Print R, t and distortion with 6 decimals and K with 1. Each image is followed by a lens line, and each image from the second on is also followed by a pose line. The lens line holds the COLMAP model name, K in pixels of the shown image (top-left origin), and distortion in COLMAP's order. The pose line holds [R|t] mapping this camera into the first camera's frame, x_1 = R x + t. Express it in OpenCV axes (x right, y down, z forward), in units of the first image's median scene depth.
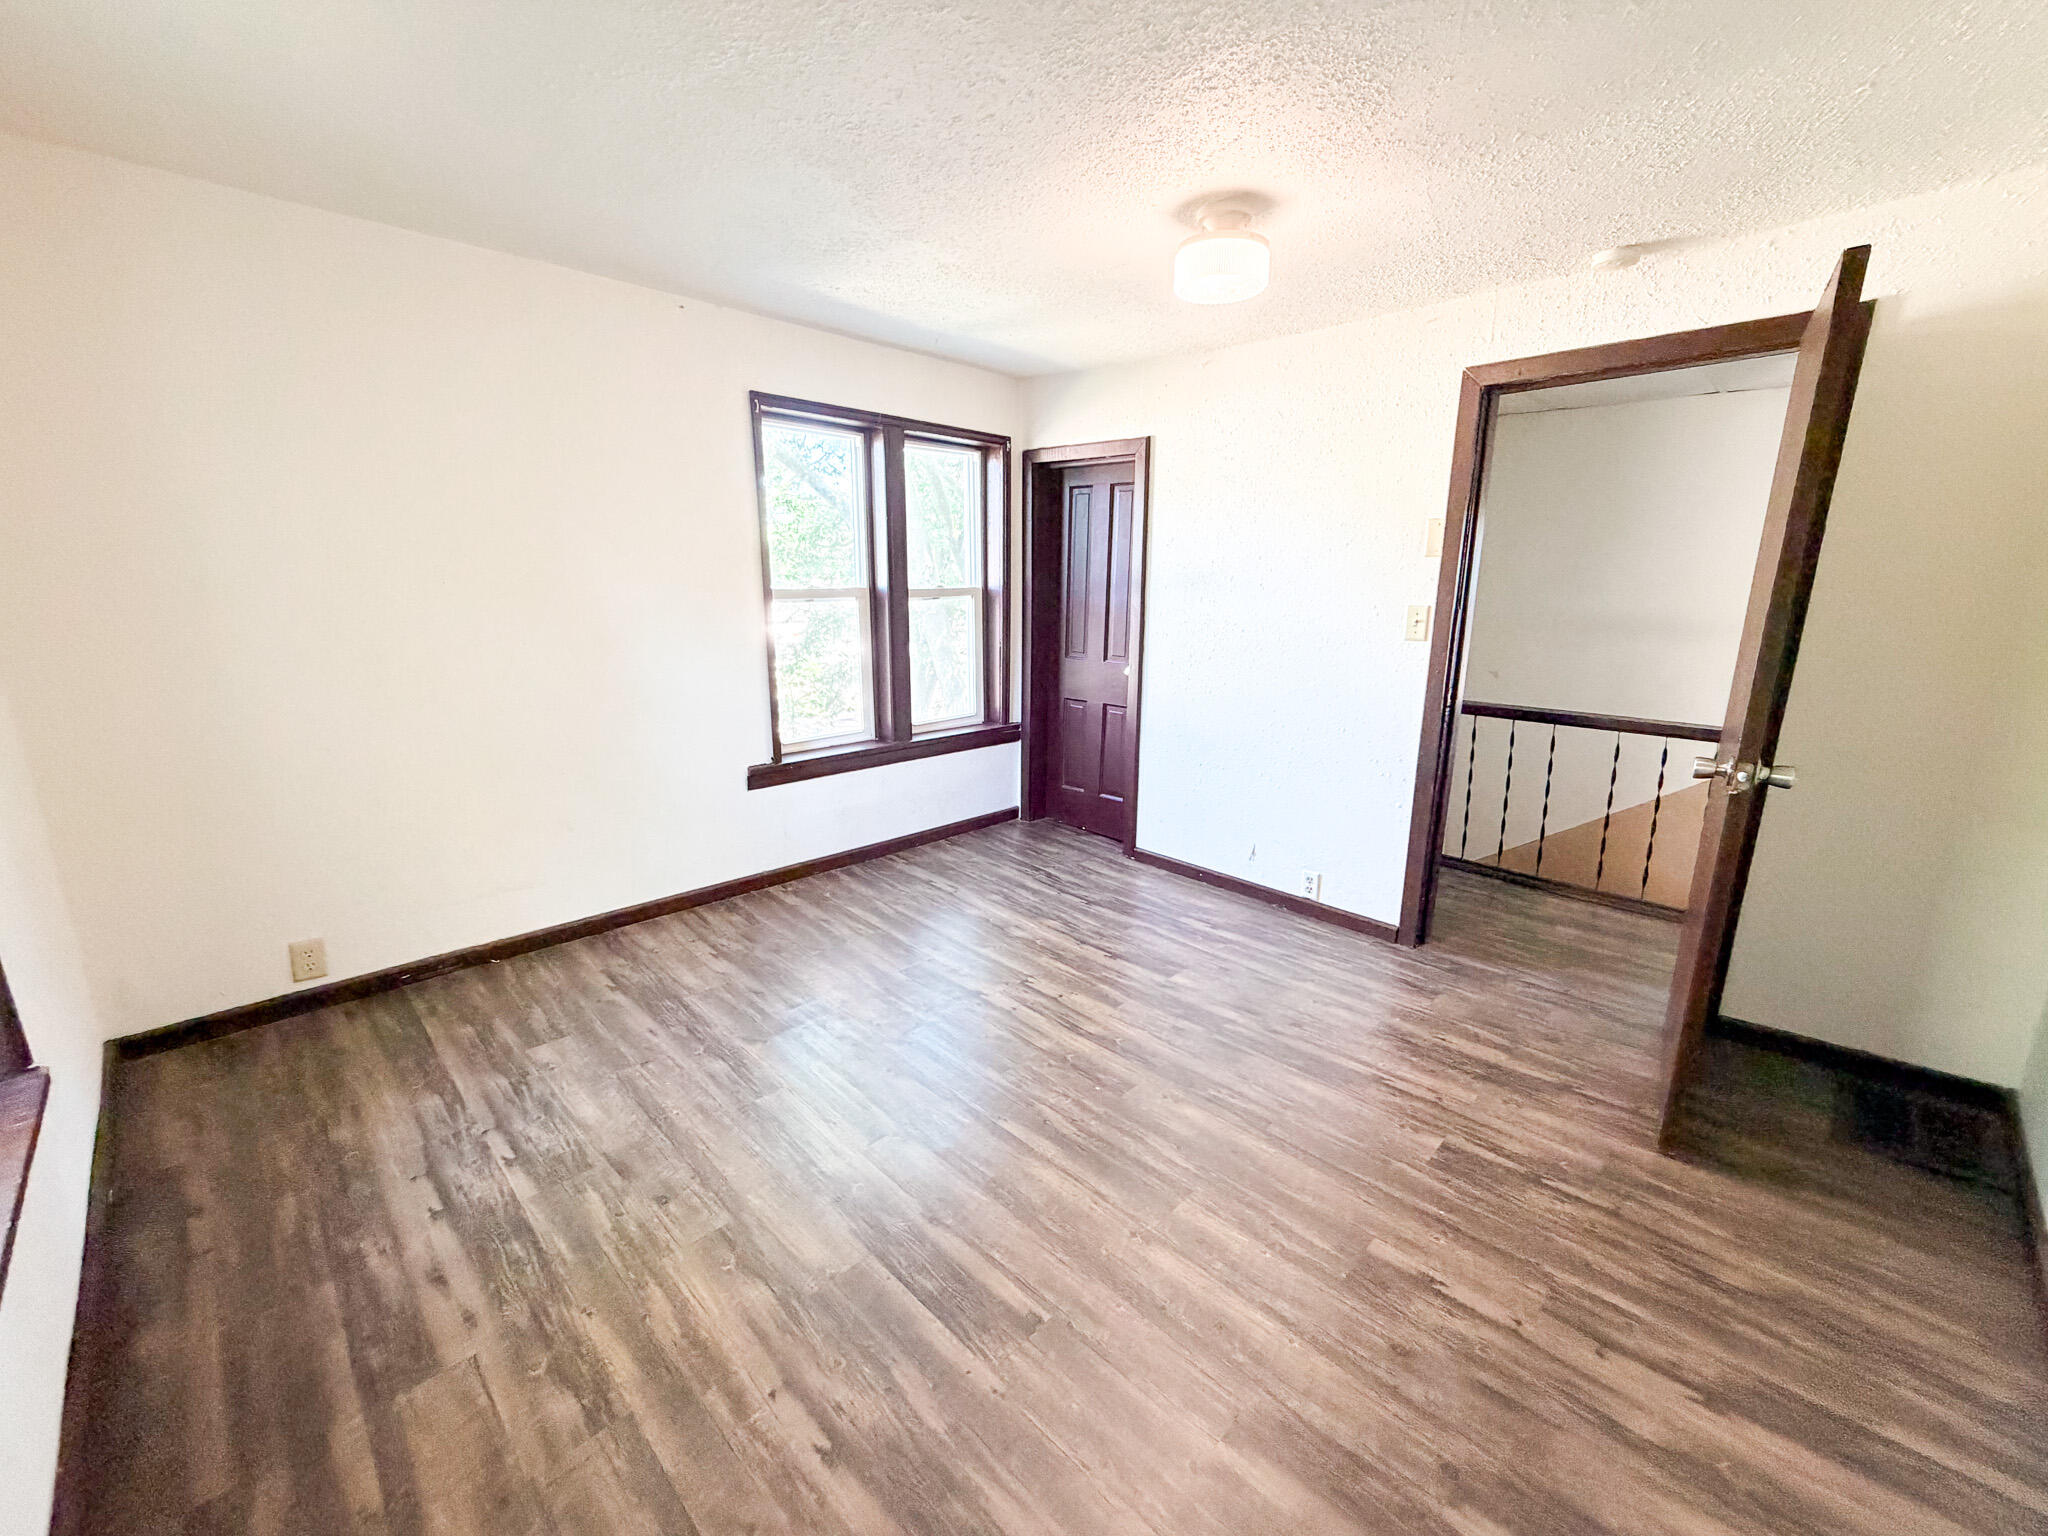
lens RADIAL K [[819.0, 0, 1019.9], [0, 819.0, 768.5], [0, 0, 1]] dist [0.001746, -0.000177]
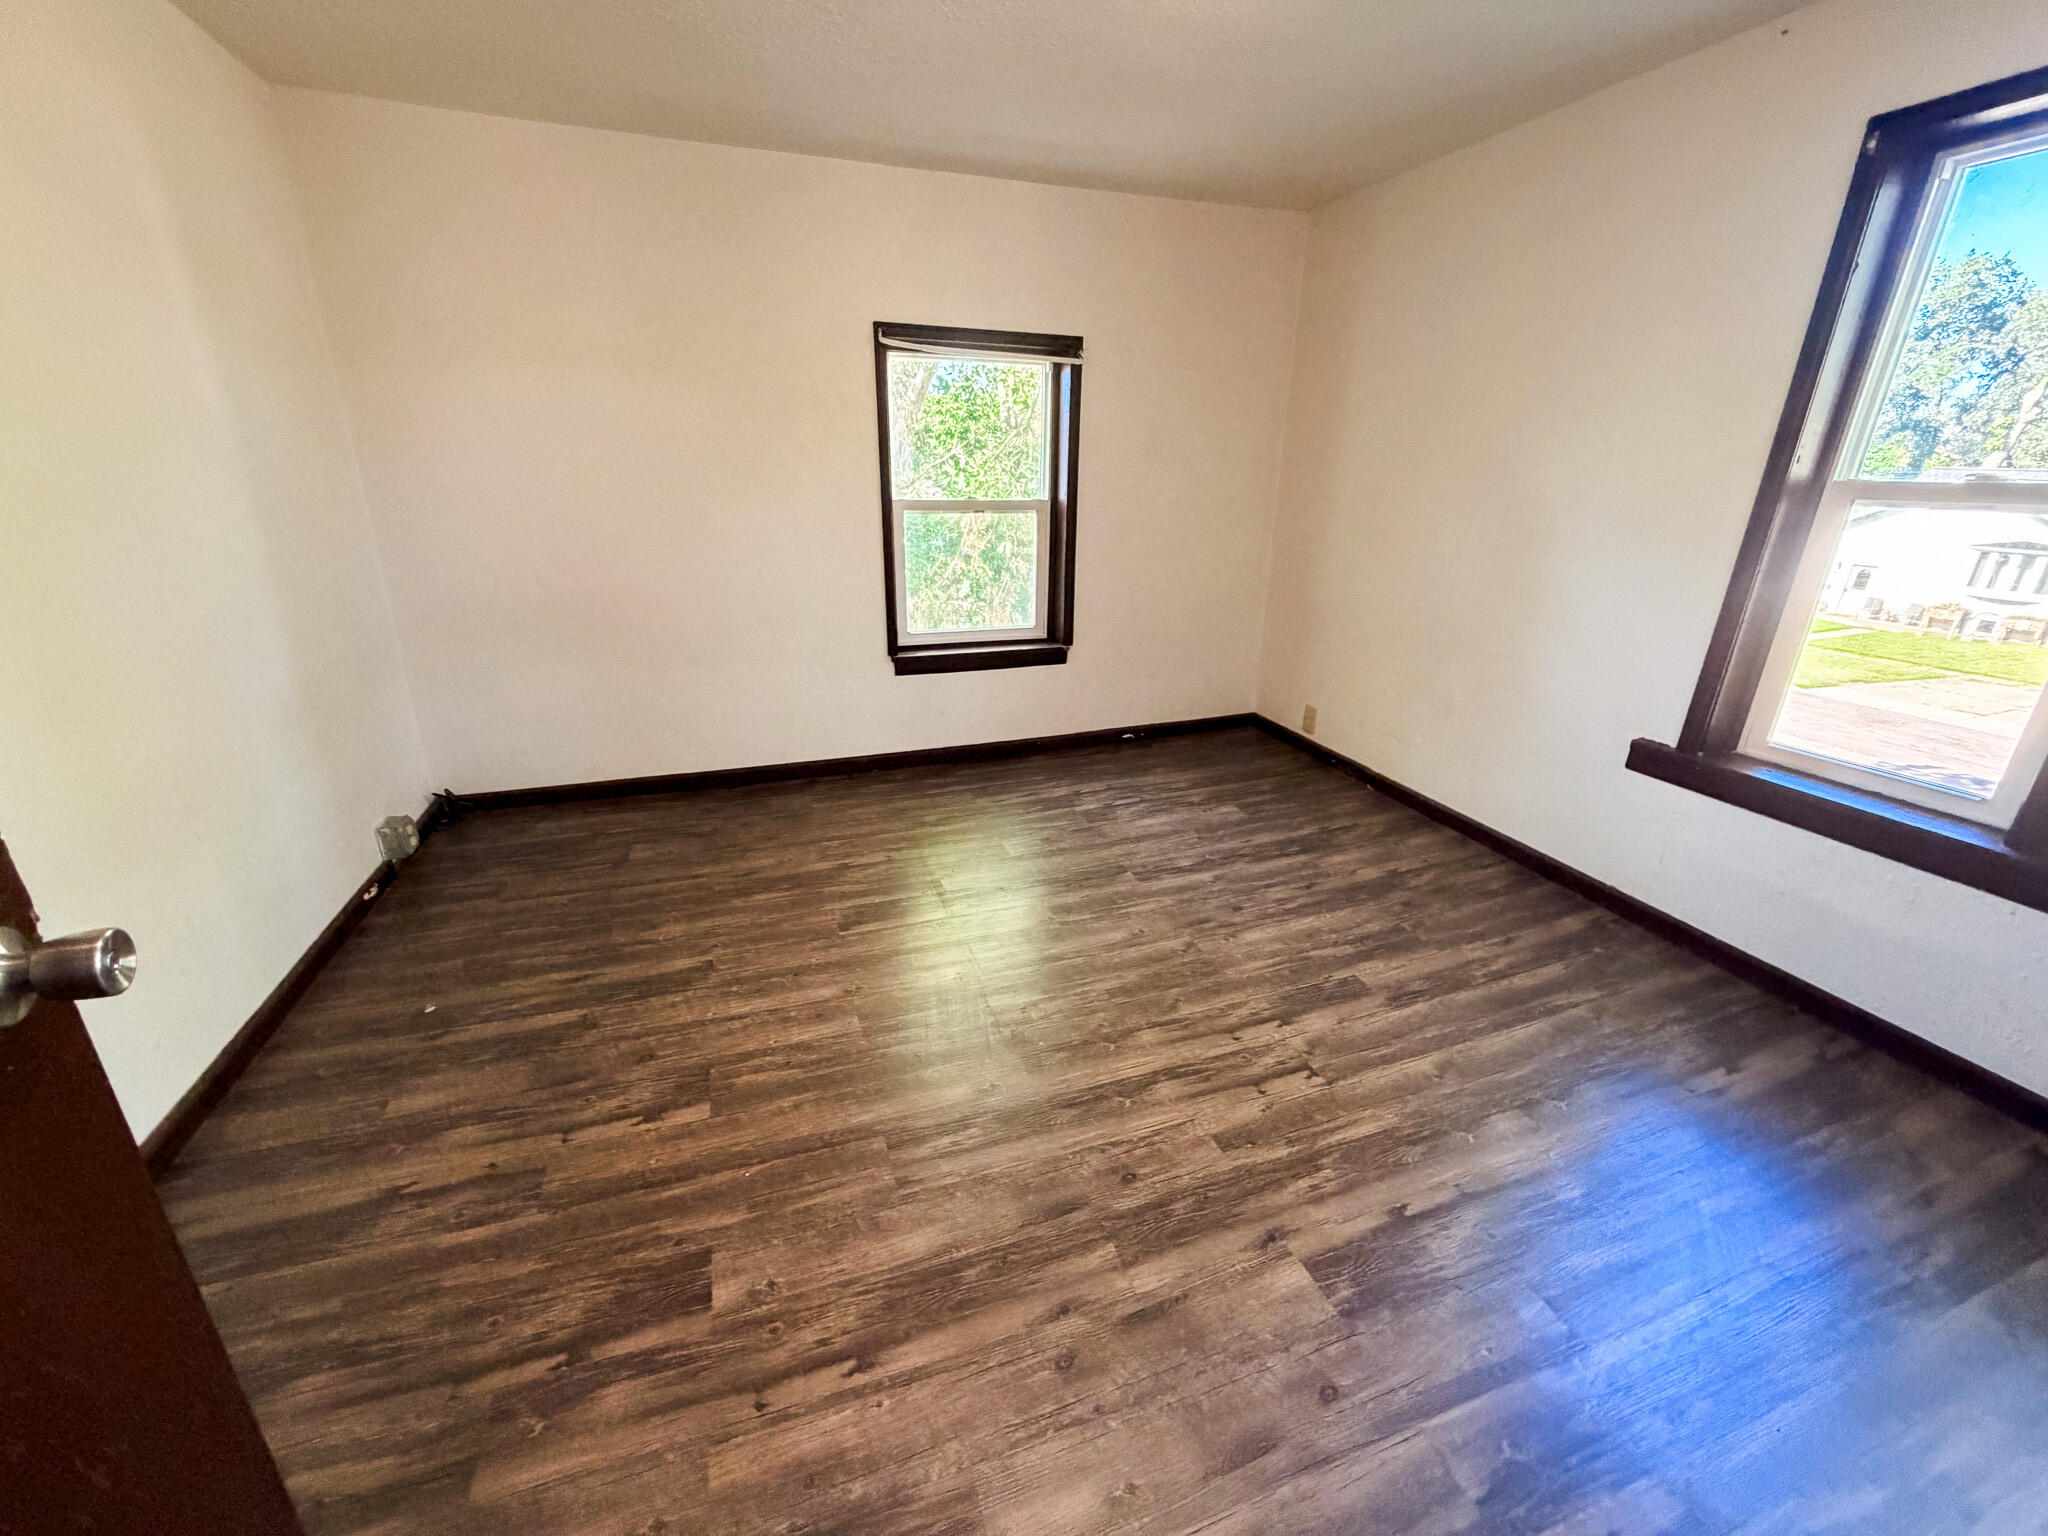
lens RADIAL K [[819.0, 0, 1019.9], [0, 819.0, 768.5], [0, 0, 1]] dist [0.001746, -0.000177]
pose [[-0.440054, 0.298312, -0.846972, 0.864024], [-0.225399, 0.876315, 0.425755, -0.267656], [0.869222, 0.378262, -0.318387, 1.304074]]
